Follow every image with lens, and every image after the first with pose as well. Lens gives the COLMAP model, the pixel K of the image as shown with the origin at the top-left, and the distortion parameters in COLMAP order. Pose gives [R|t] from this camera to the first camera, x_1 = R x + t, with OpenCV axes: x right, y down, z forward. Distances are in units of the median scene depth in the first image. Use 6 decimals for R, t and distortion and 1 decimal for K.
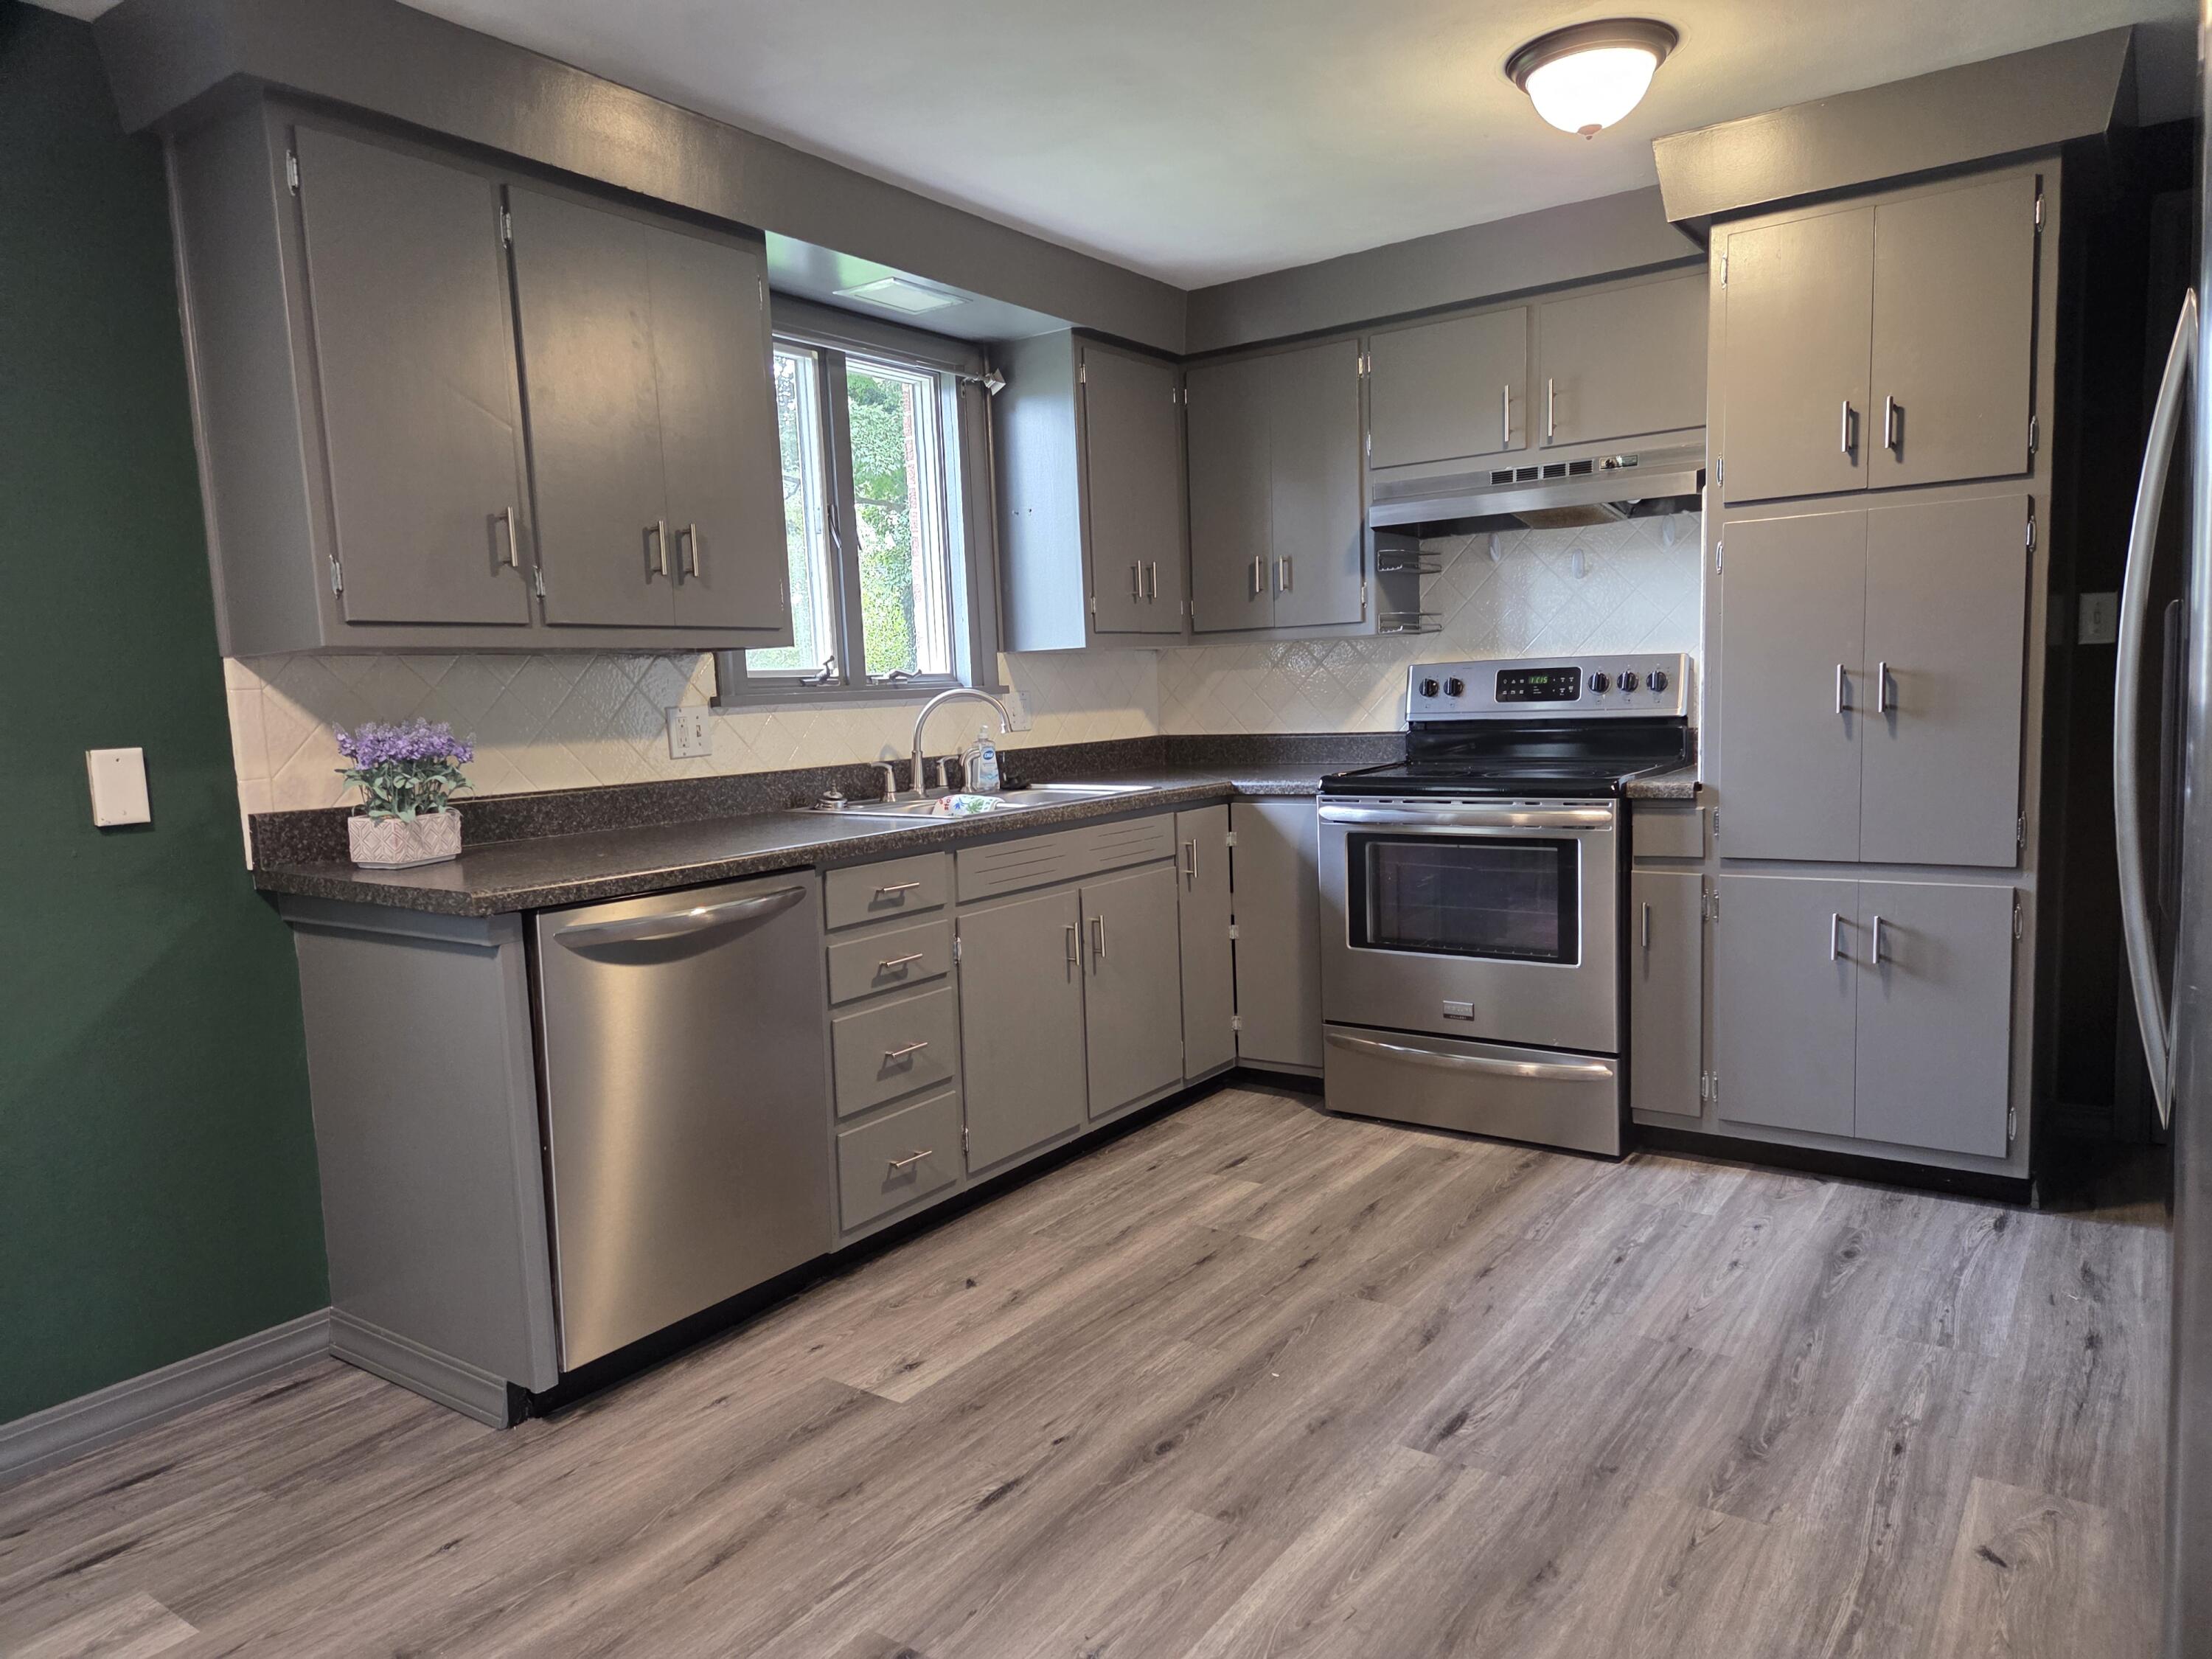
lens RADIAL K [[1495.7, 0, 1091.4], [0, 1495.7, 855.9], [0, 0, 1]] dist [0.085510, -0.074726]
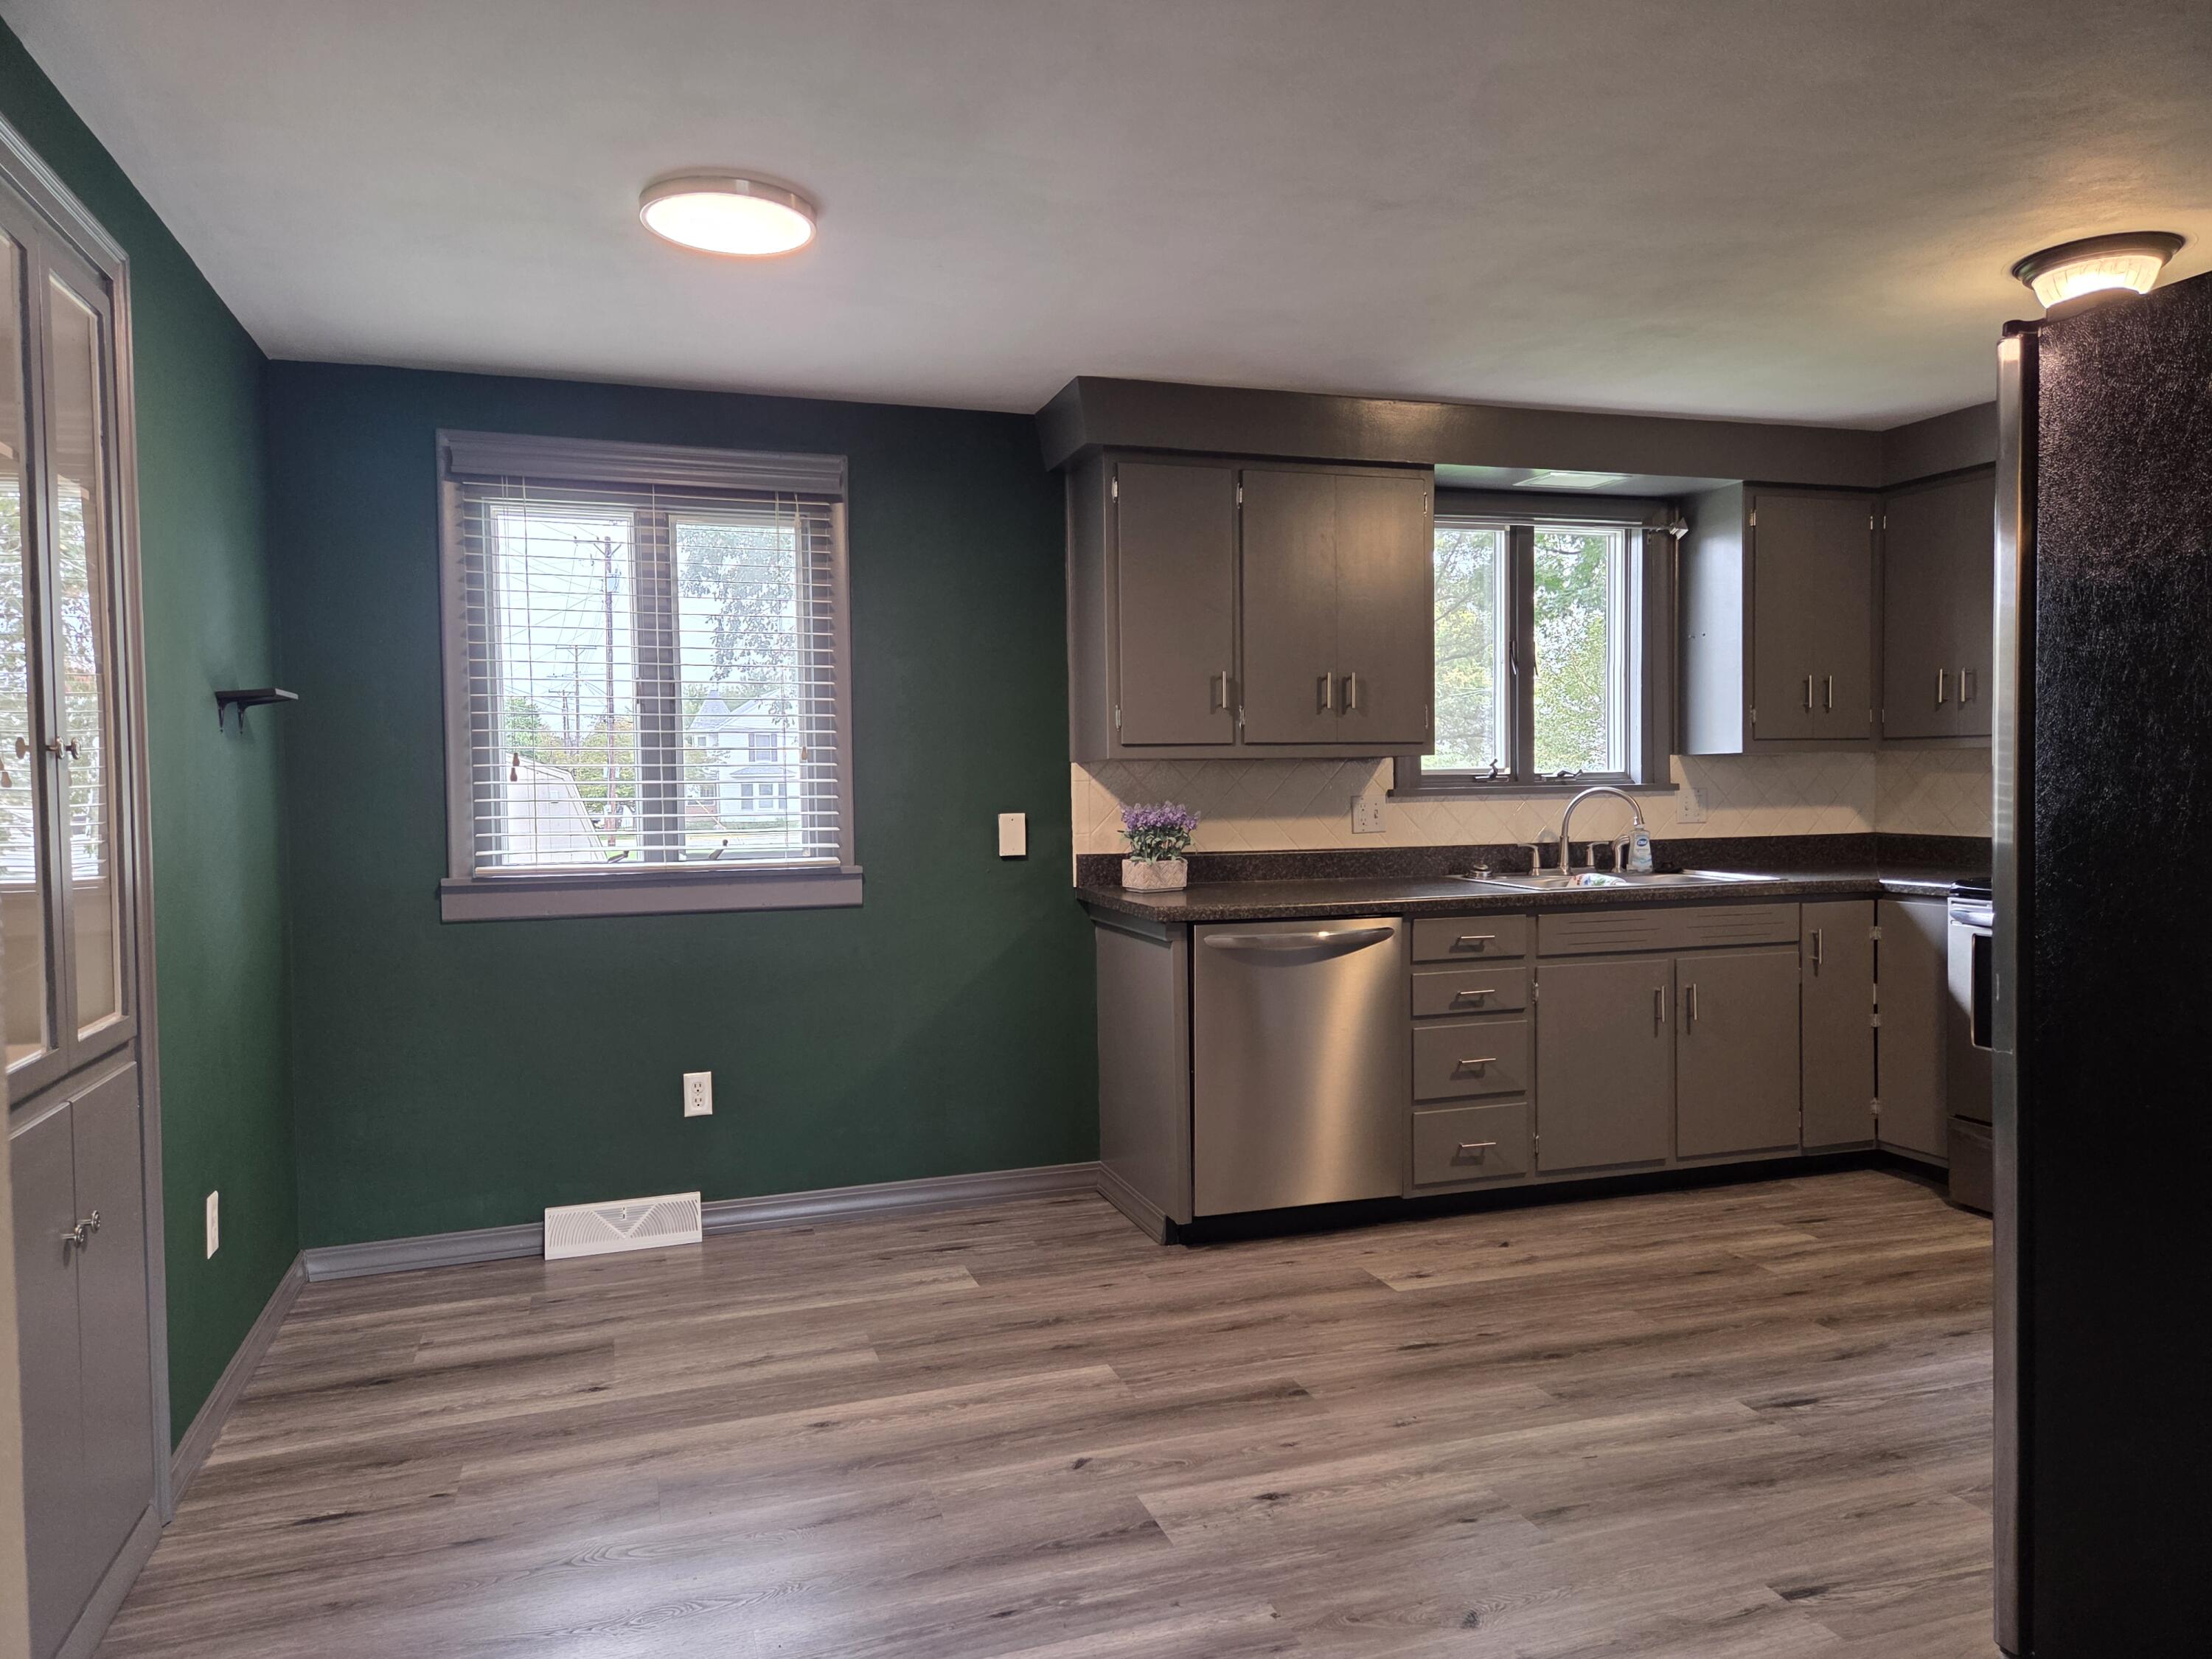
lens RADIAL K [[1495.7, 0, 1091.4], [0, 1495.7, 855.9], [0, 0, 1]] dist [0.085510, -0.074726]
pose [[0.808893, 0.059061, -0.584983, 0.372594], [-0.086095, 0.996116, -0.018479, 0.003052], [0.581619, 0.065311, 0.810835, -0.290342]]
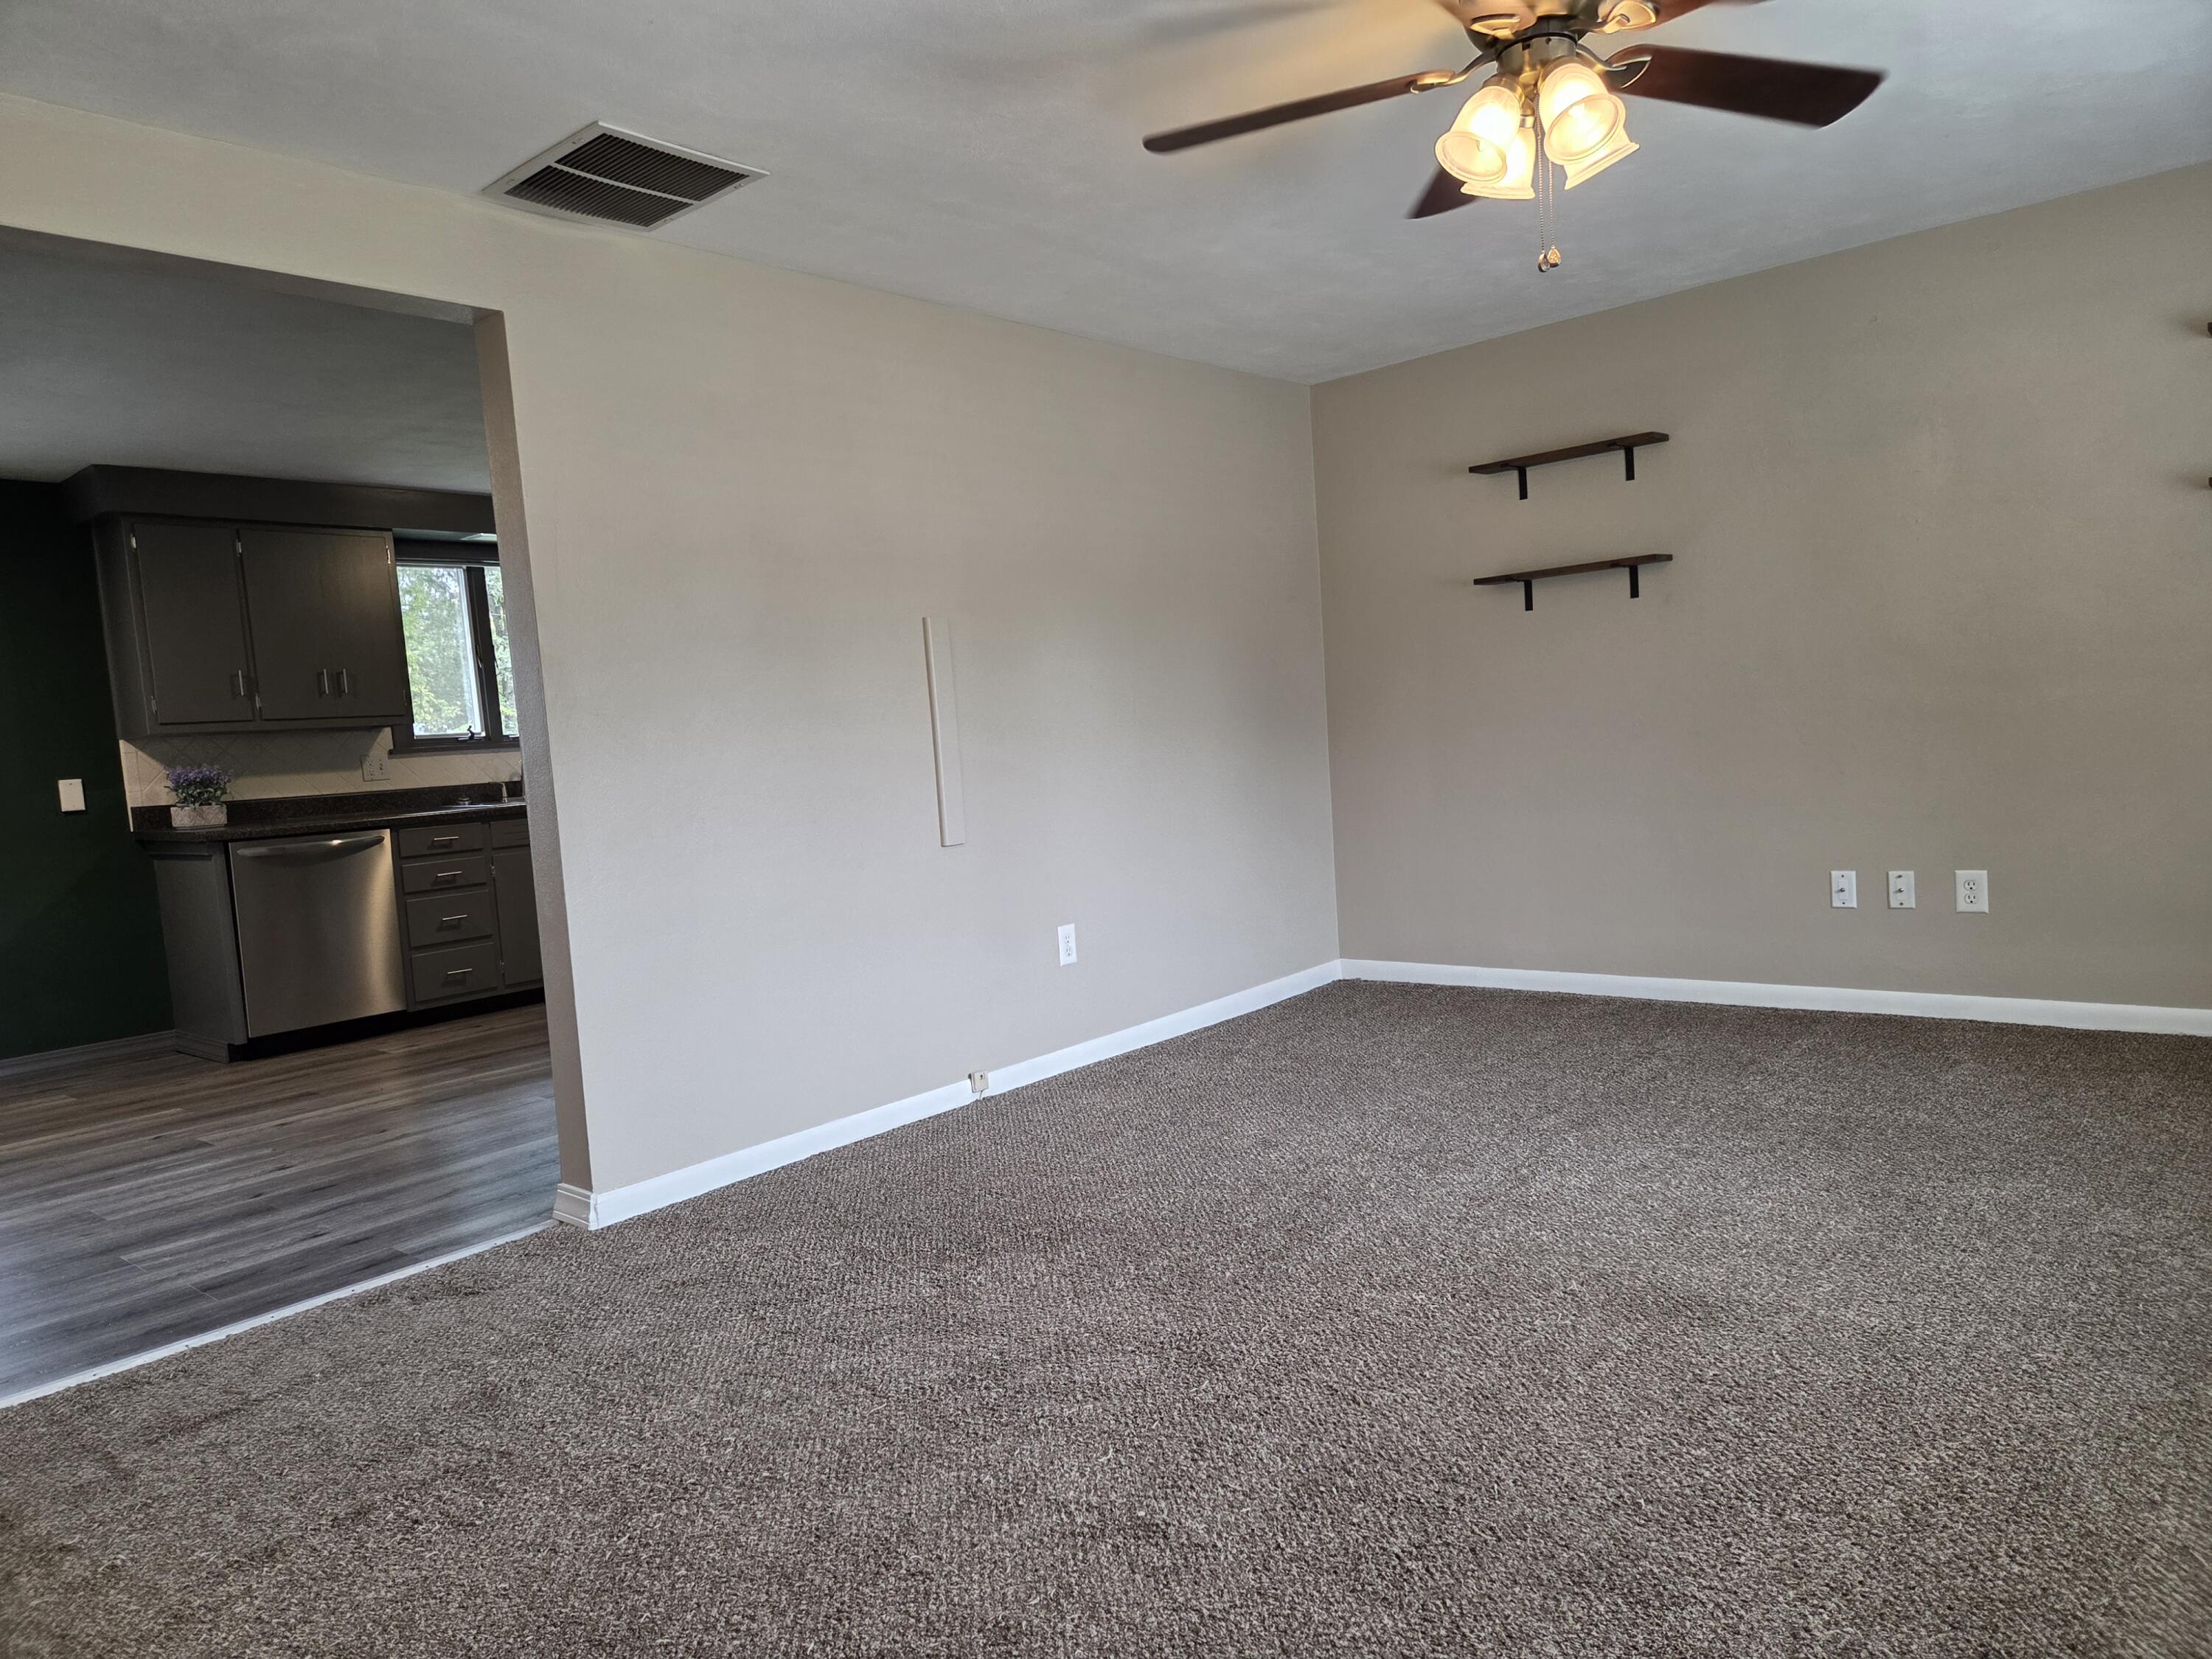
lens RADIAL K [[1495.7, 0, 1091.4], [0, 1495.7, 855.9], [0, 0, 1]] dist [0.085510, -0.074726]
pose [[0.995517, -0.023053, -0.091730, 0.946551], [0.020559, 0.999396, -0.028034, 0.121064], [0.092321, 0.026023, 0.995389, -0.998114]]
